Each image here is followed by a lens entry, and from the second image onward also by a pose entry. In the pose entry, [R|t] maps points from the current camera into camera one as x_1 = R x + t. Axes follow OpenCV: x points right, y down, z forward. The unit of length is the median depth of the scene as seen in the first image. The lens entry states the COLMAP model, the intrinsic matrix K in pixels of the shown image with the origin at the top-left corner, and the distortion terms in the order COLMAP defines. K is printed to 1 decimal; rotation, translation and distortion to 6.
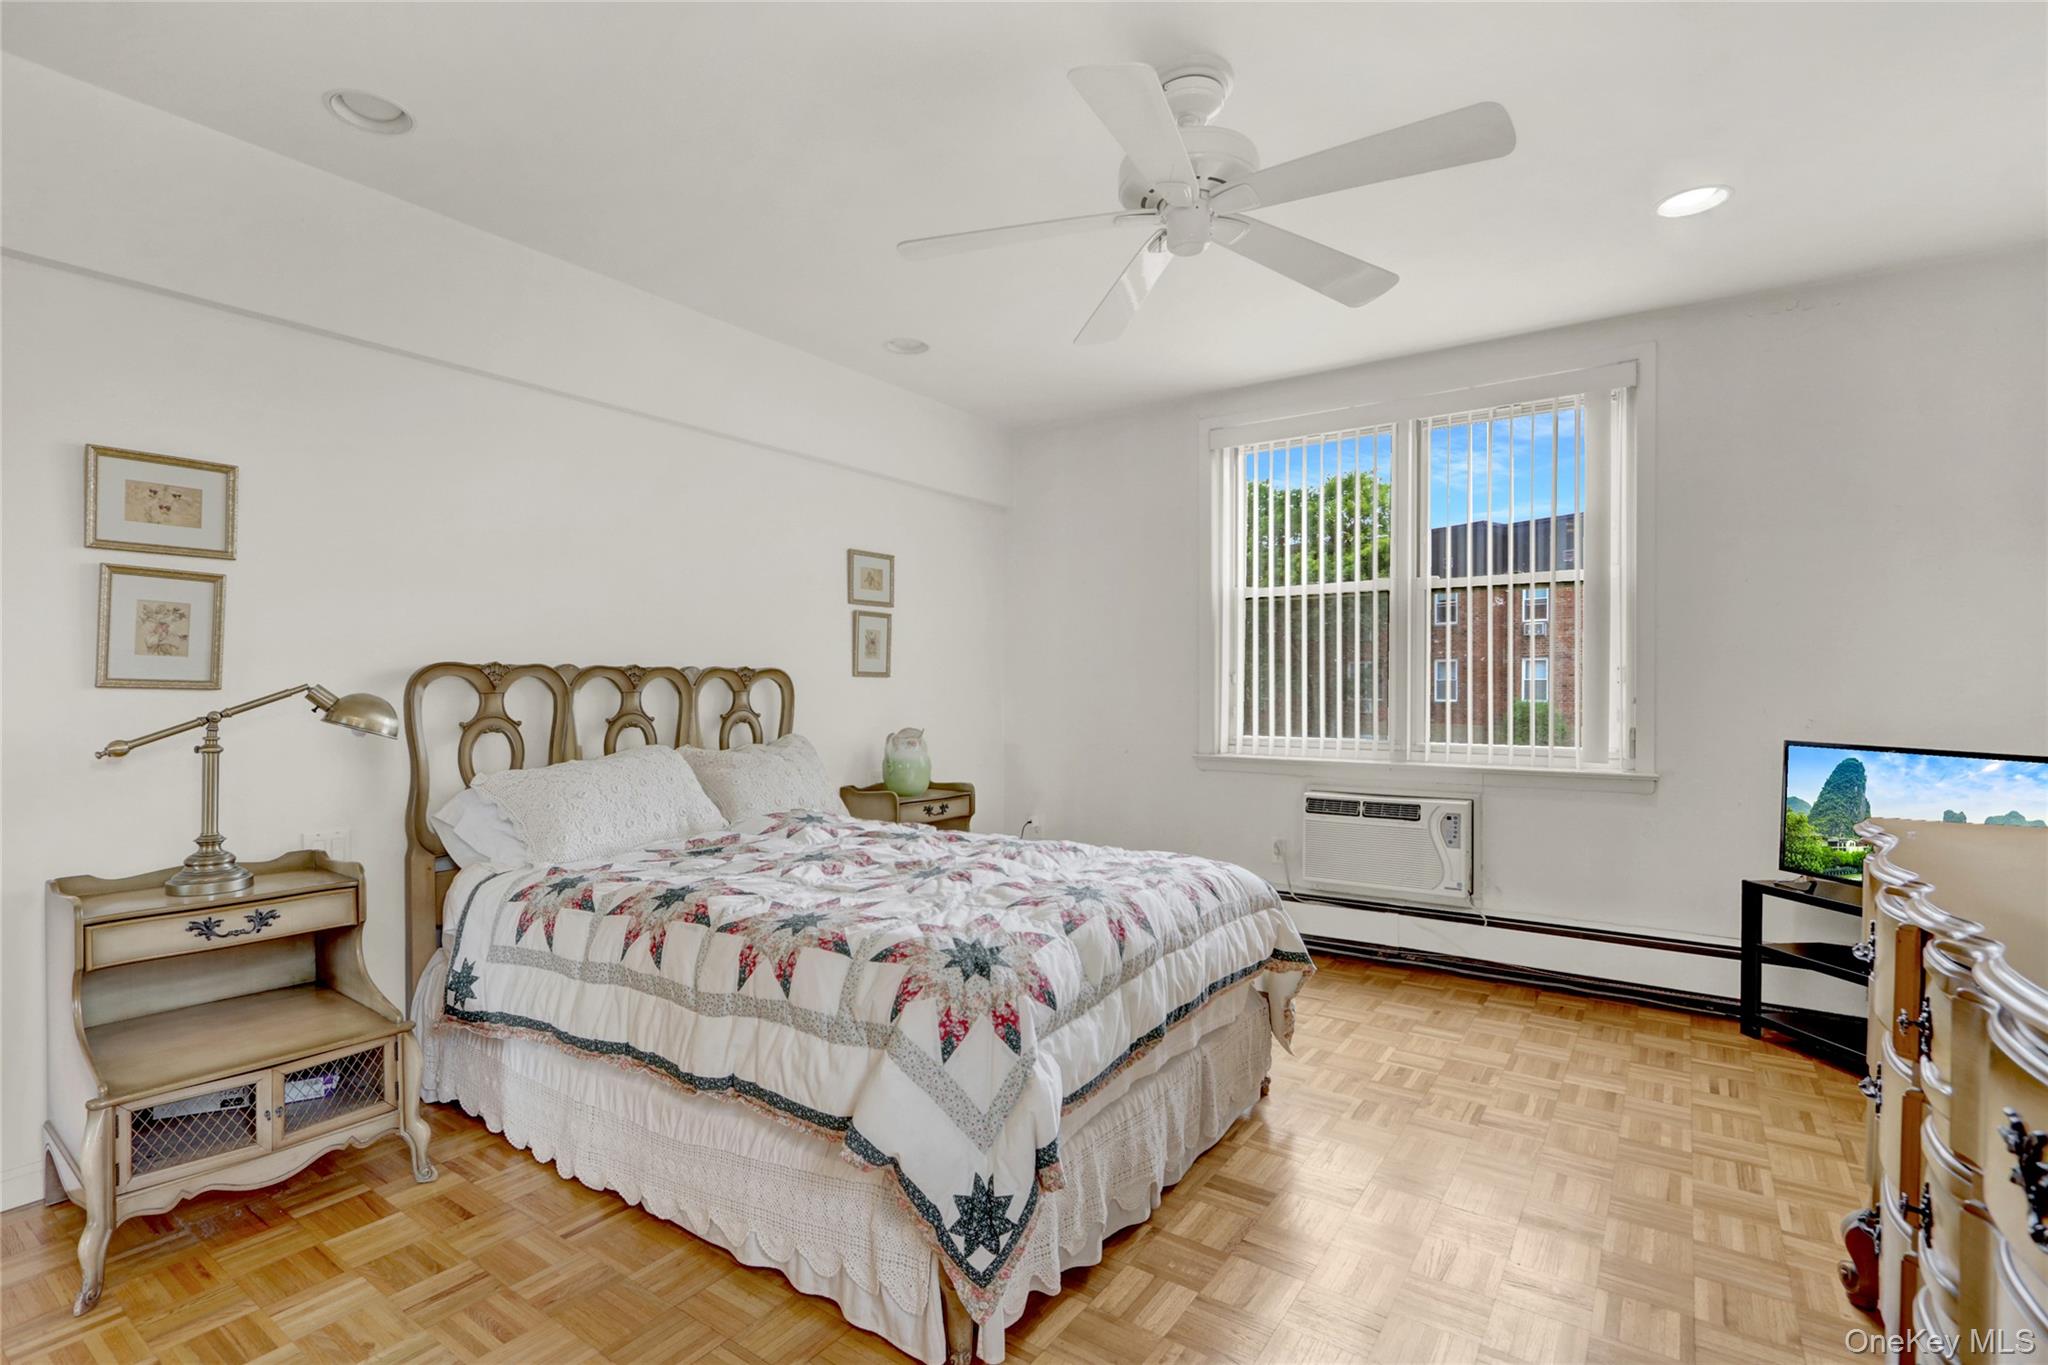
lens RADIAL K [[944.6, 0, 978.8], [0, 944.6, 683.4], [0, 0, 1]] dist [-0.005749, 0.000241]
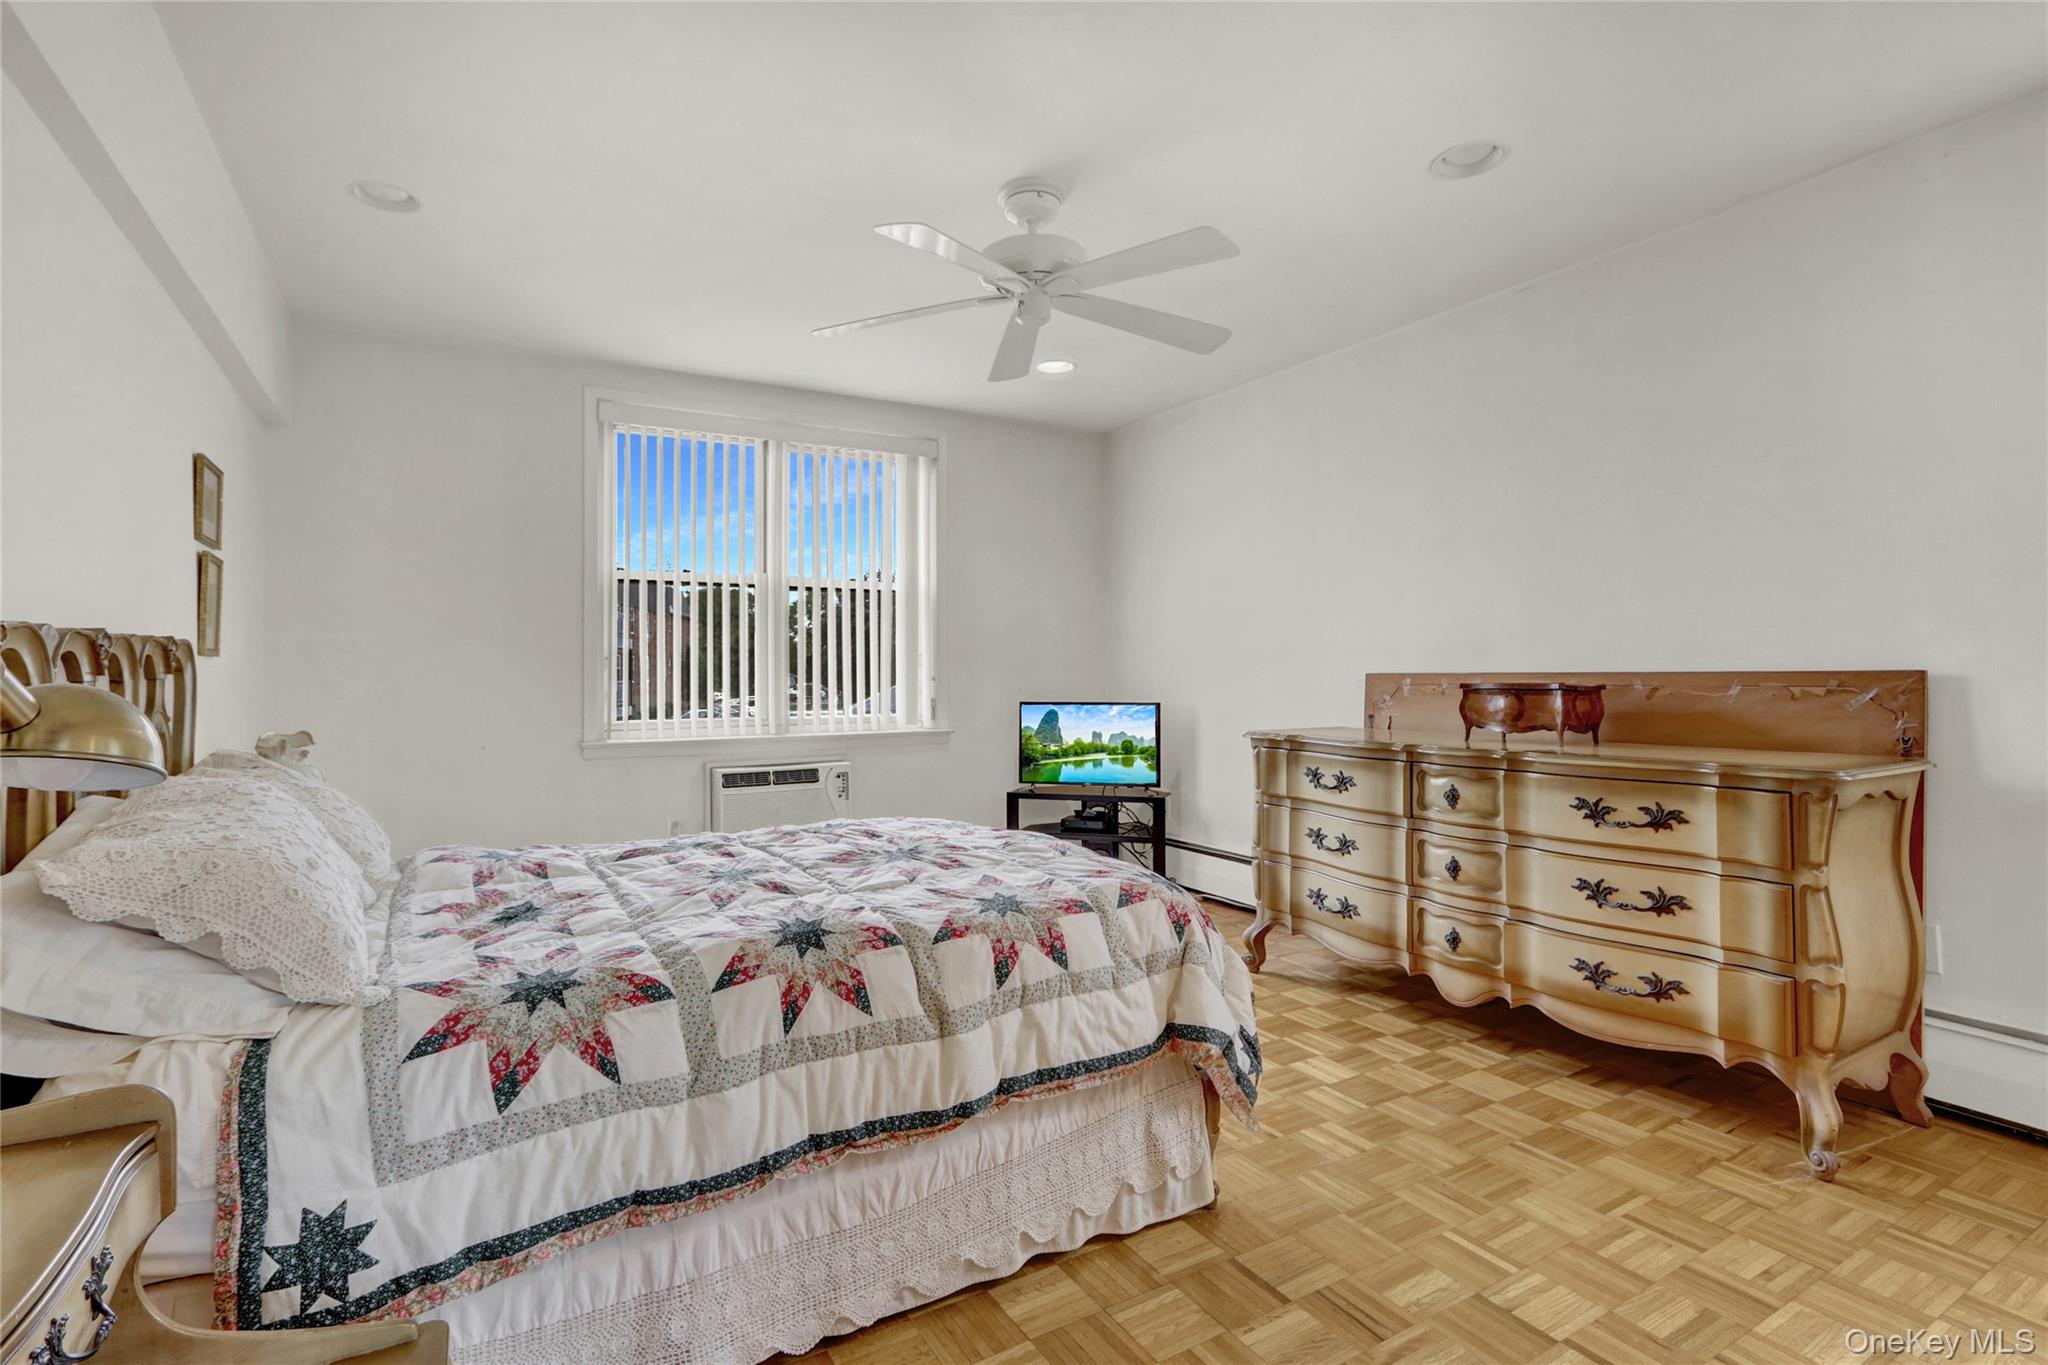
lens RADIAL K [[954.1, 0, 994.7], [0, 954.1, 656.4], [0, 0, 1]] dist [-0.003508, 0.001223]
pose [[0.419838, 0.012163, 0.907517, -0.663221], [0.001008, 0.999903, -0.013868, 0.004833], [-0.907598, 0.006737, 0.419785, 0.357166]]
